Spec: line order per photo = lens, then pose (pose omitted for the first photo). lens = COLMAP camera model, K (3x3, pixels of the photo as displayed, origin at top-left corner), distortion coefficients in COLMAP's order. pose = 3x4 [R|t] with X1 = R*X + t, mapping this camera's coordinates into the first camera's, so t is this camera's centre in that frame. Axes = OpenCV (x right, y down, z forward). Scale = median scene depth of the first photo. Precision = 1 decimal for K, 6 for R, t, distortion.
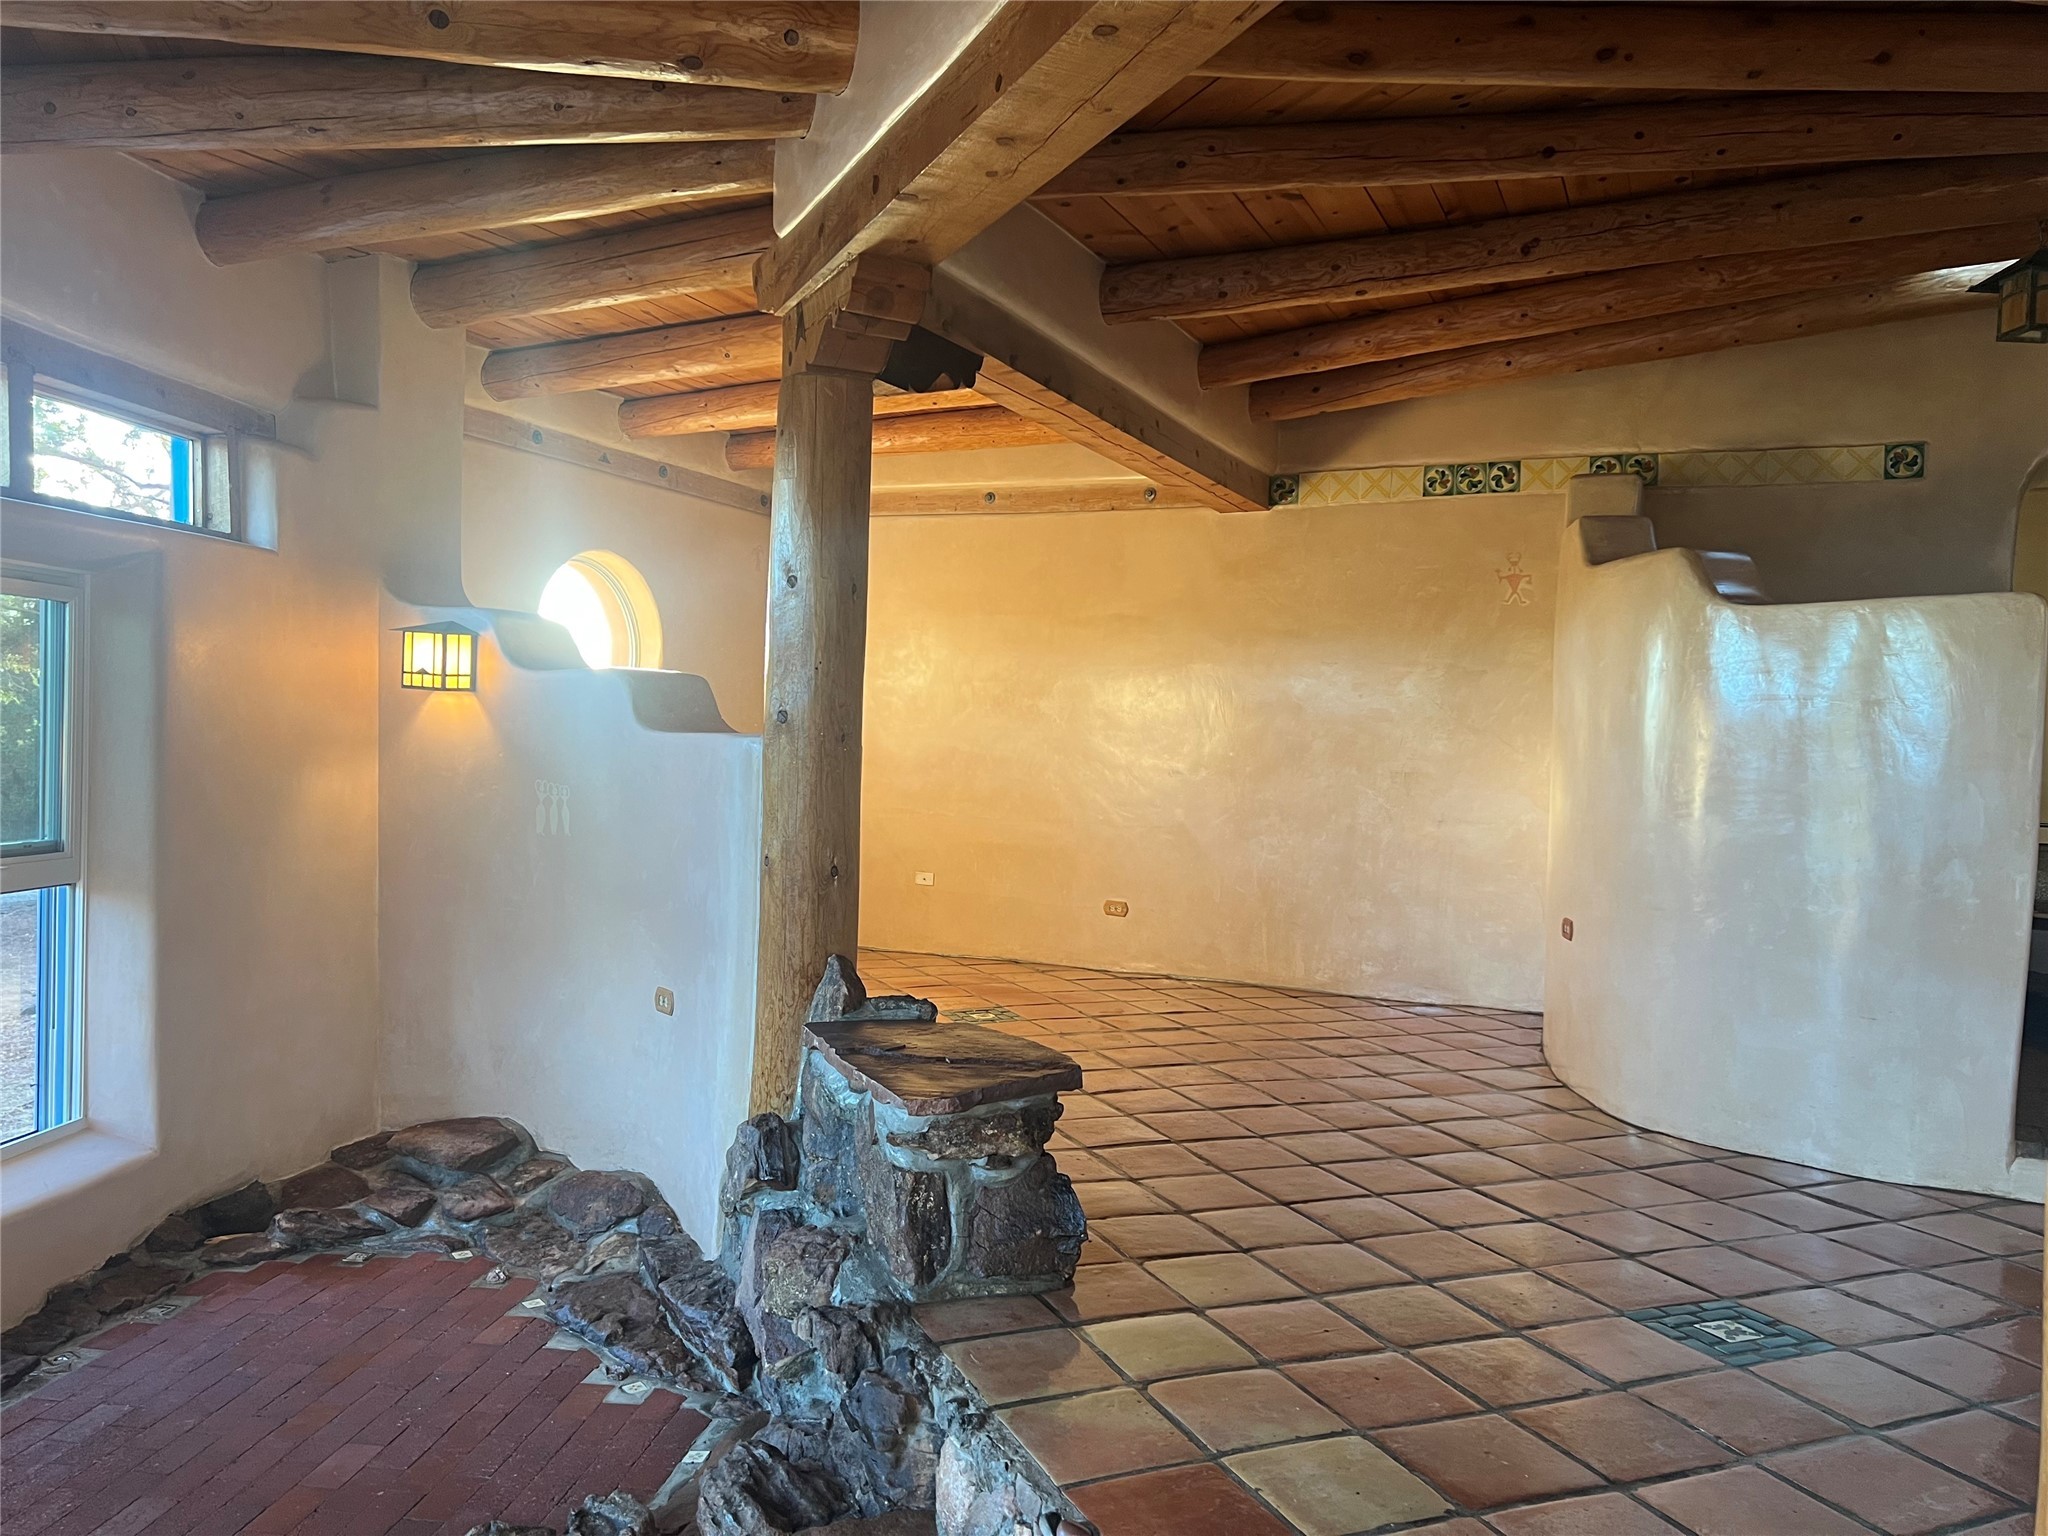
lens RADIAL K [[1532.4, 0, 1027.3], [0, 1532.4, 777.0], [0, 0, 1]] dist [0.068872, -0.078381]
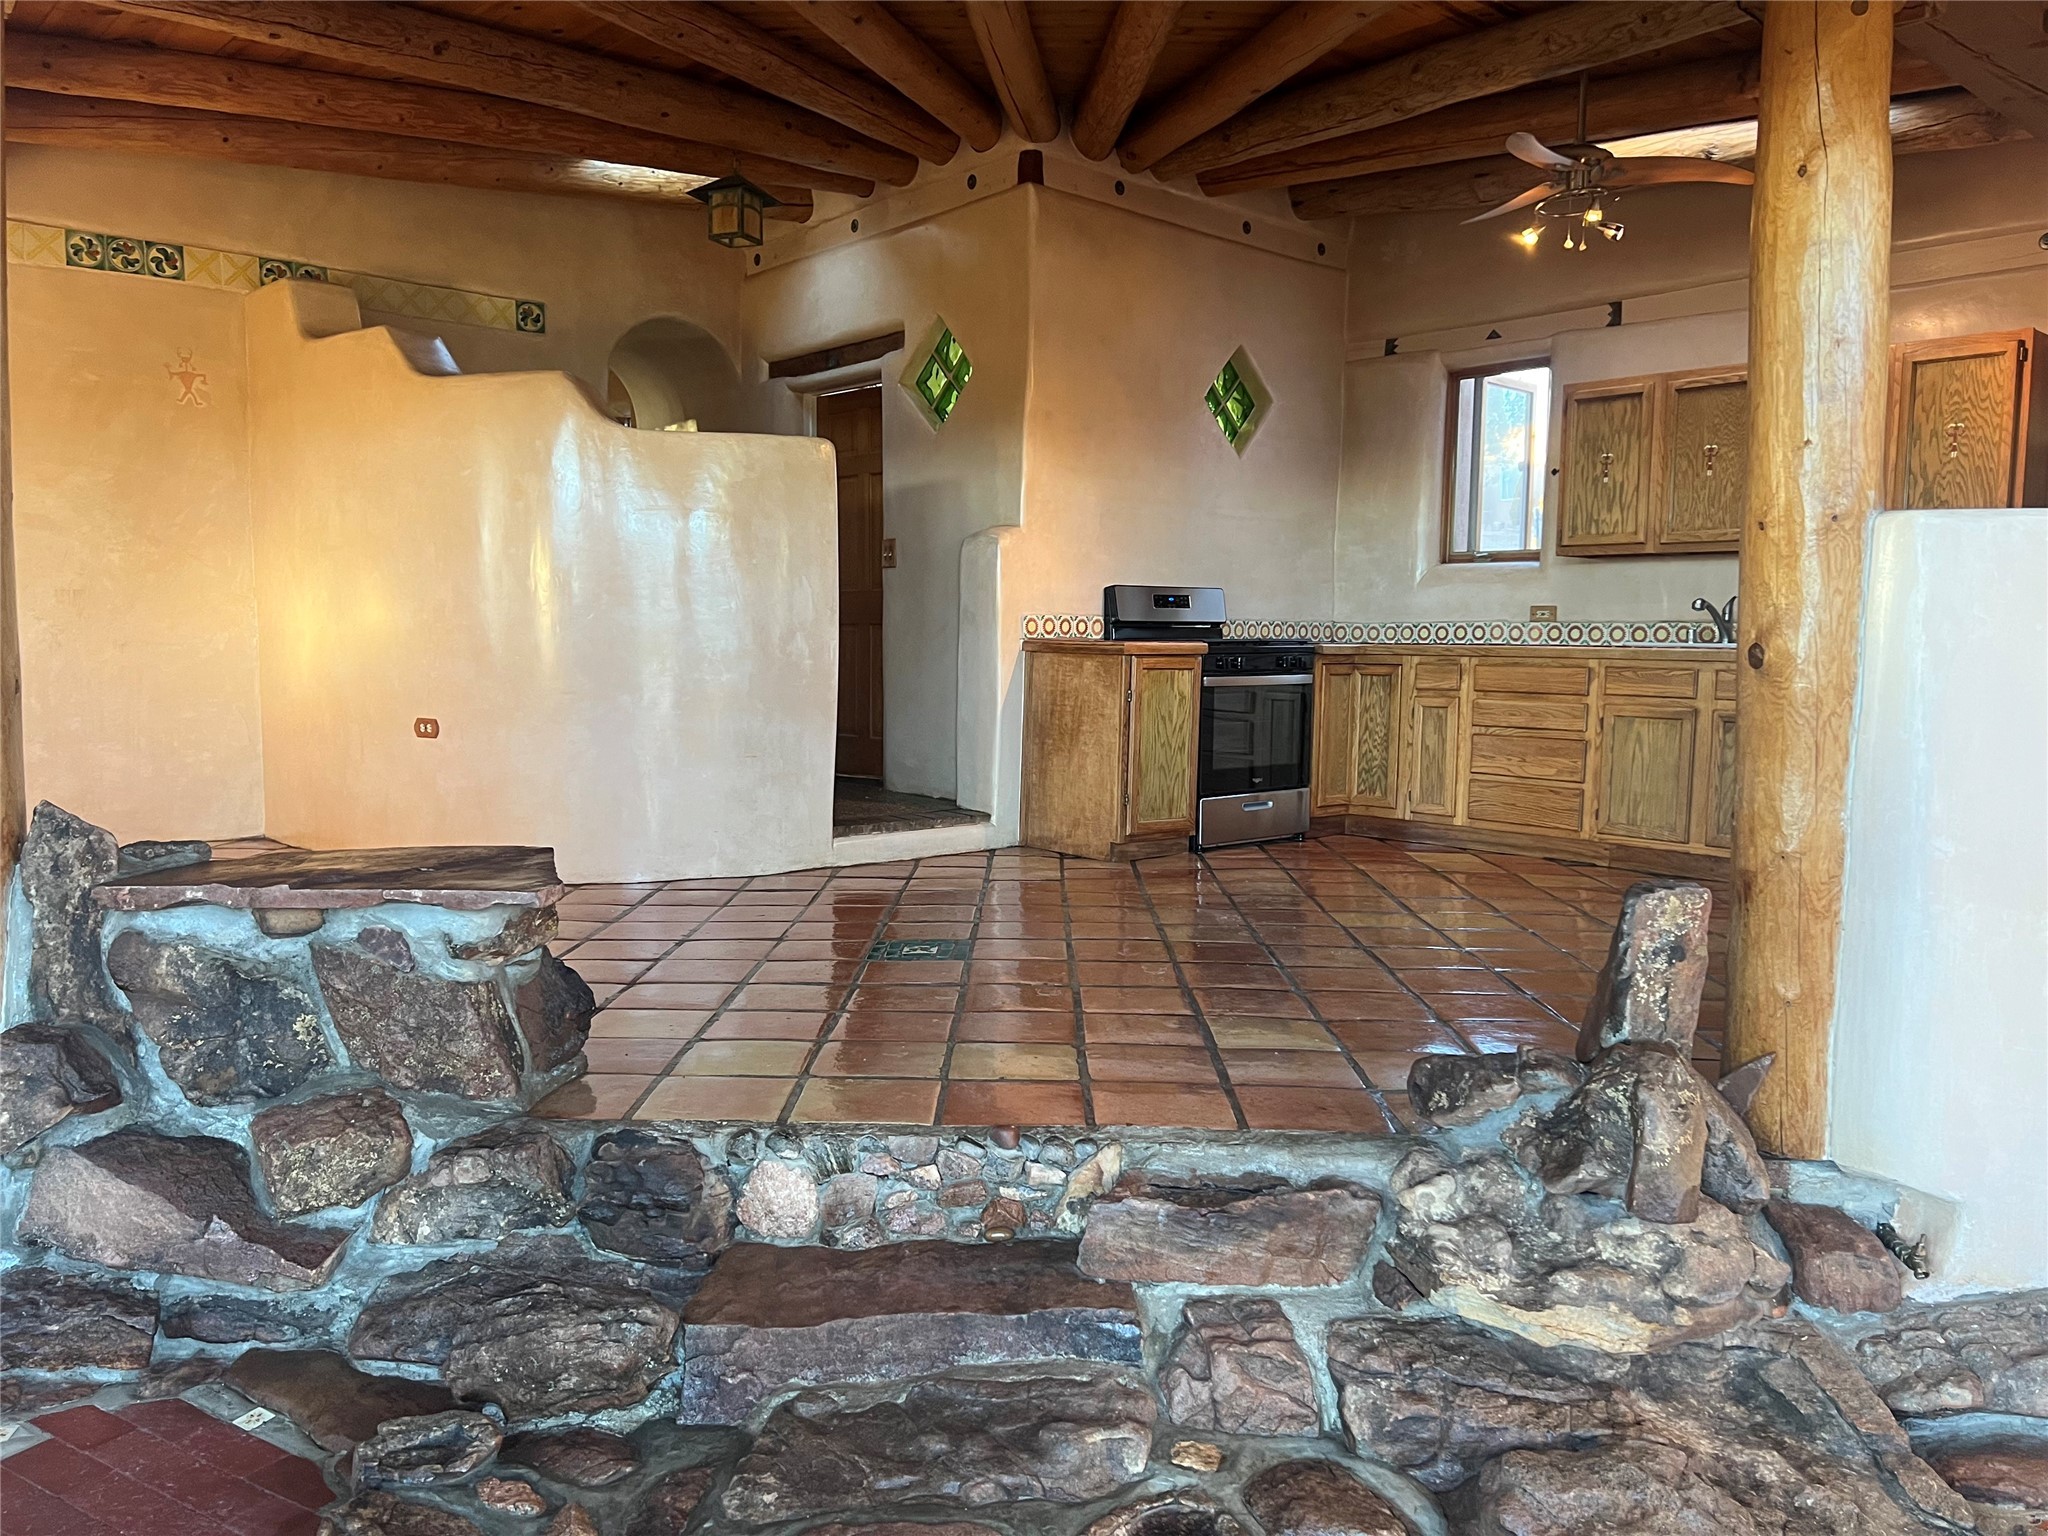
lens RADIAL K [[1532.4, 0, 1016.6], [0, 1532.4, 775.5], [0, 0, 1]] dist [0.068872, -0.078381]
pose [[0.405779, -0.112684, 0.906998, -0.499027], [0.031673, 0.993508, 0.109262, 0.032080], [-0.913422, -0.015609, 0.406713, 0.233907]]
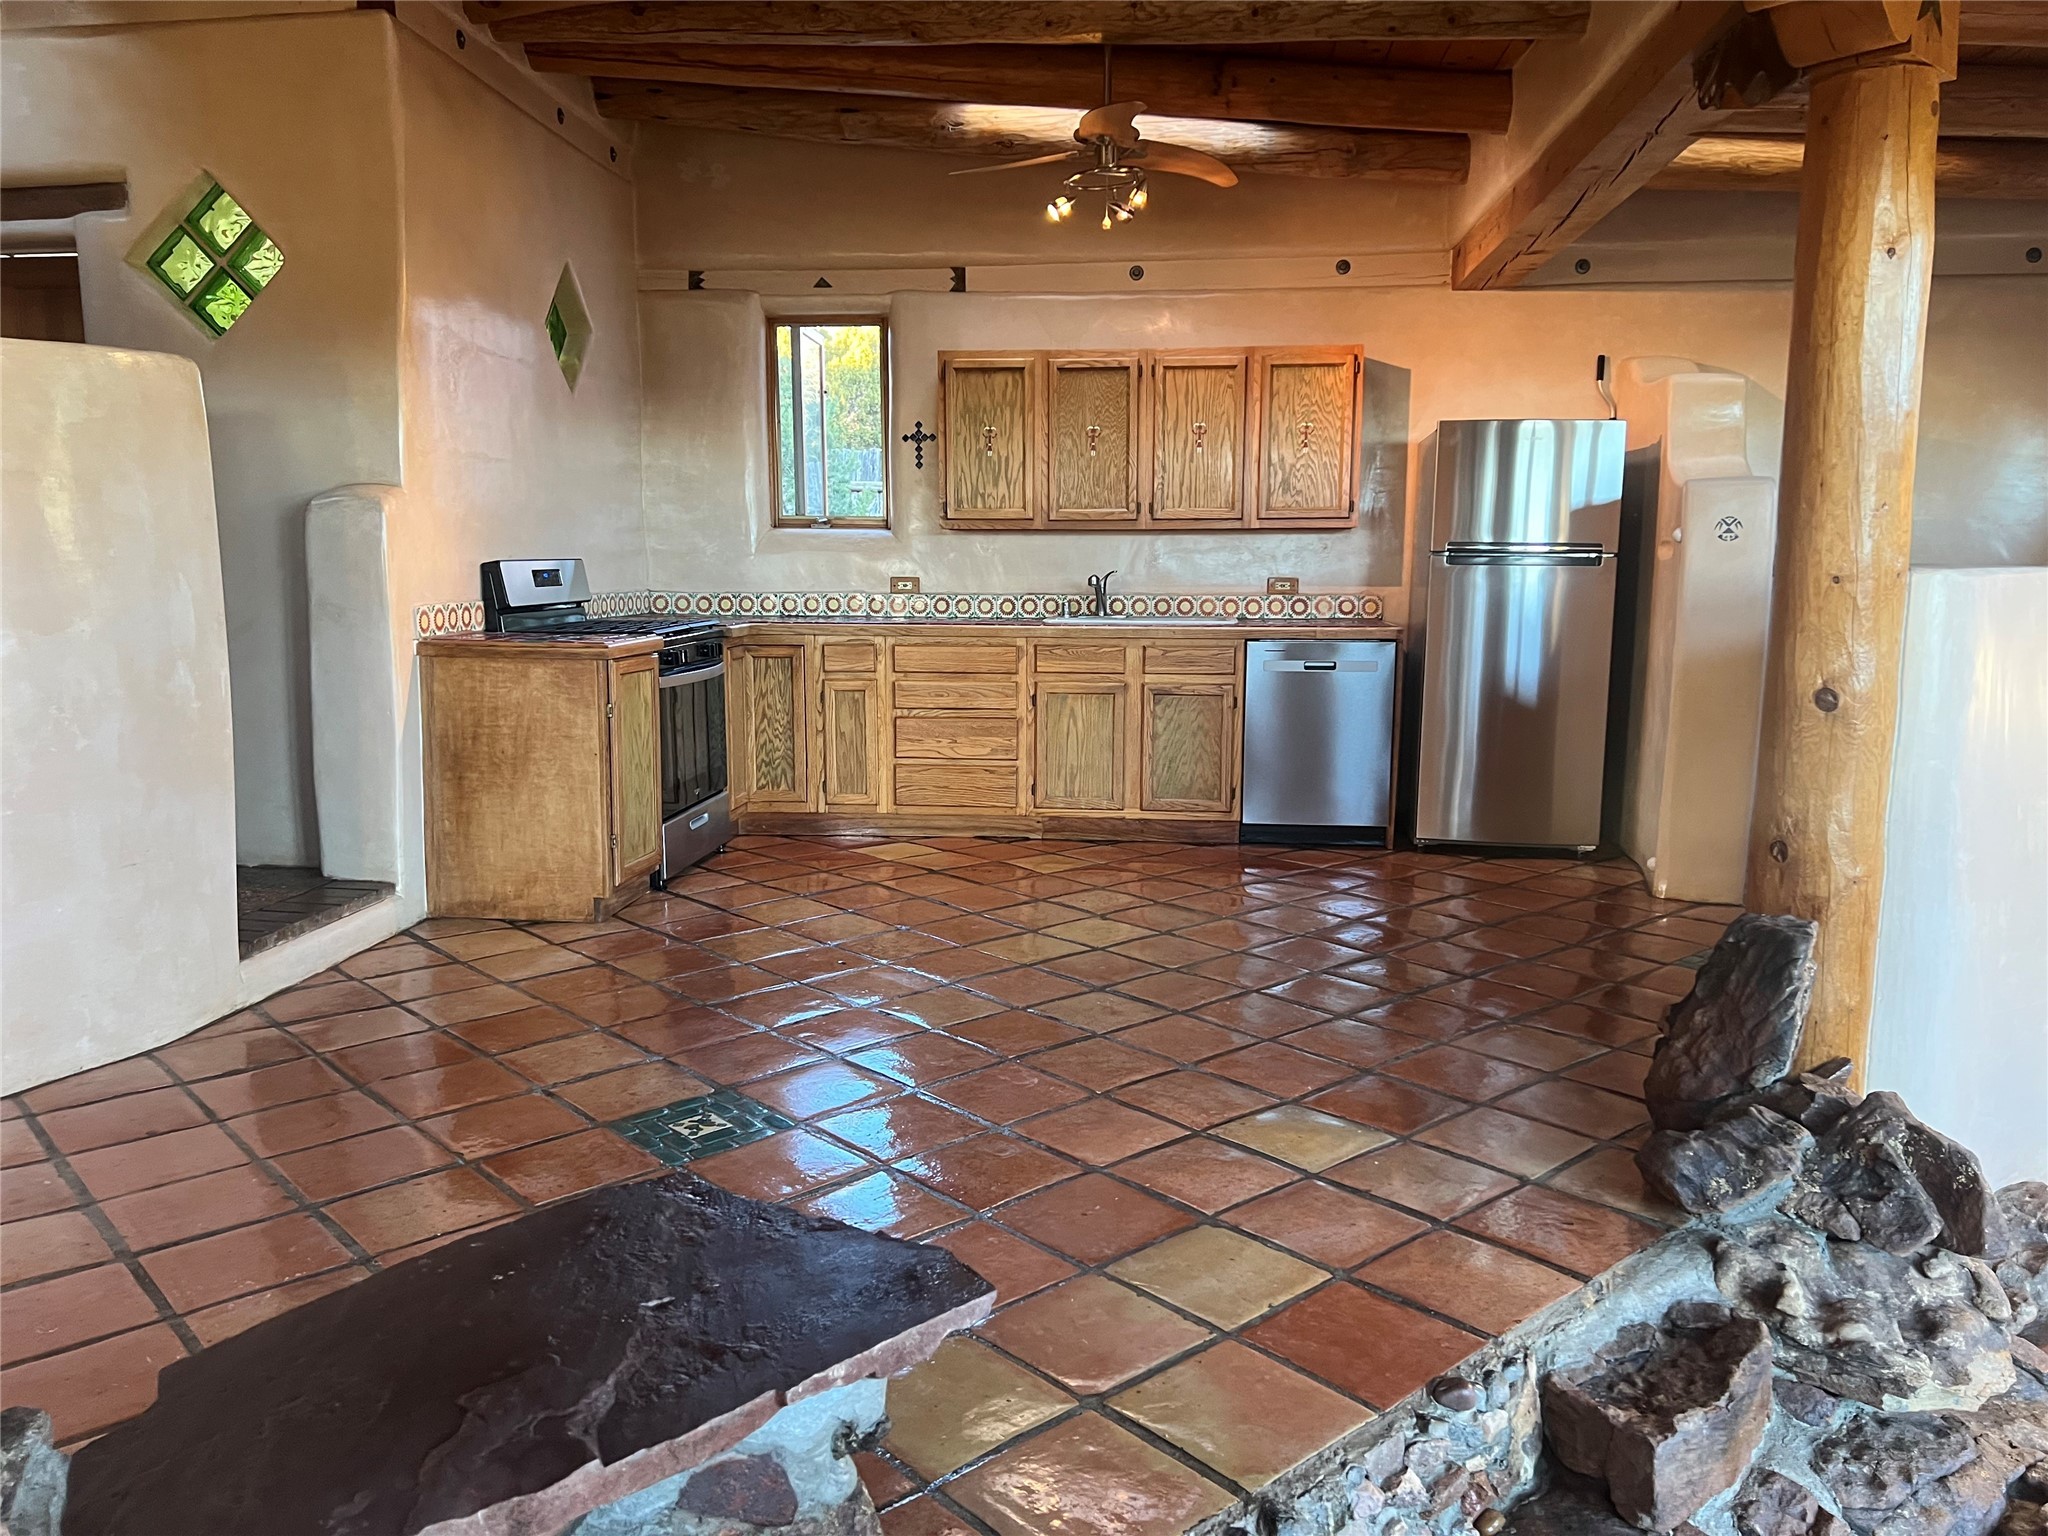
lens RADIAL K [[1532.4, 0, 1028.3], [0, 1532.4, 762.8], [0, 0, 1]] dist [0.068872, -0.078381]
pose [[-0.324876, -0.163943, 0.931439, -0.337640], [0.019150, 0.983519, 0.179789, -0.033900], [-0.945563, 0.076246, -0.316383, 0.722502]]
